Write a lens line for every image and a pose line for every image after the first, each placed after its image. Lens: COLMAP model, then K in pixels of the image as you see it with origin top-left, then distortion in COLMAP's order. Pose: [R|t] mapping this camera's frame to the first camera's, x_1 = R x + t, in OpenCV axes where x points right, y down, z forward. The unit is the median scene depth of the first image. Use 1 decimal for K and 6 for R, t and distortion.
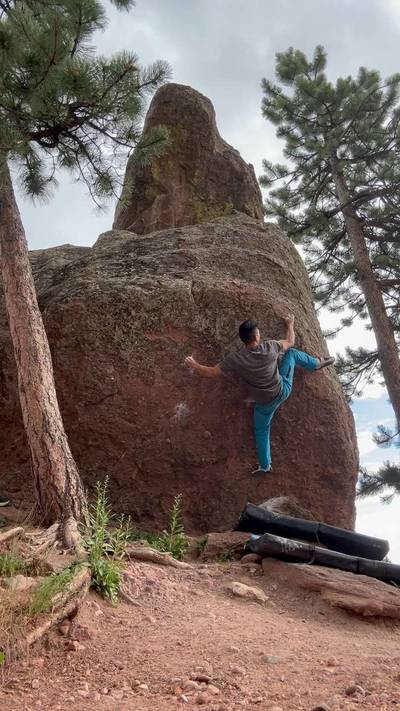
lens RADIAL K [[505.8, 0, 197.8], [0, 505.8, 365.4], [0, 0, 1]] dist [0.075688, -0.006111]
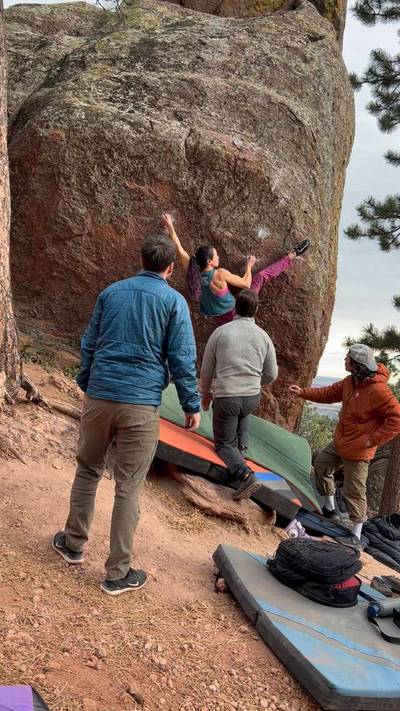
lens RADIAL K [[601.6, 0, 197.5], [0, 601.6, 355.4], [0, 0, 1]] dist [0.039550, -0.079185]
pose [[0.966696, 0.254593, -0.026108, 0.132219], [-0.223089, 0.888252, 0.401546, -0.246253], [0.125421, -0.382348, 0.915467, -0.116197]]
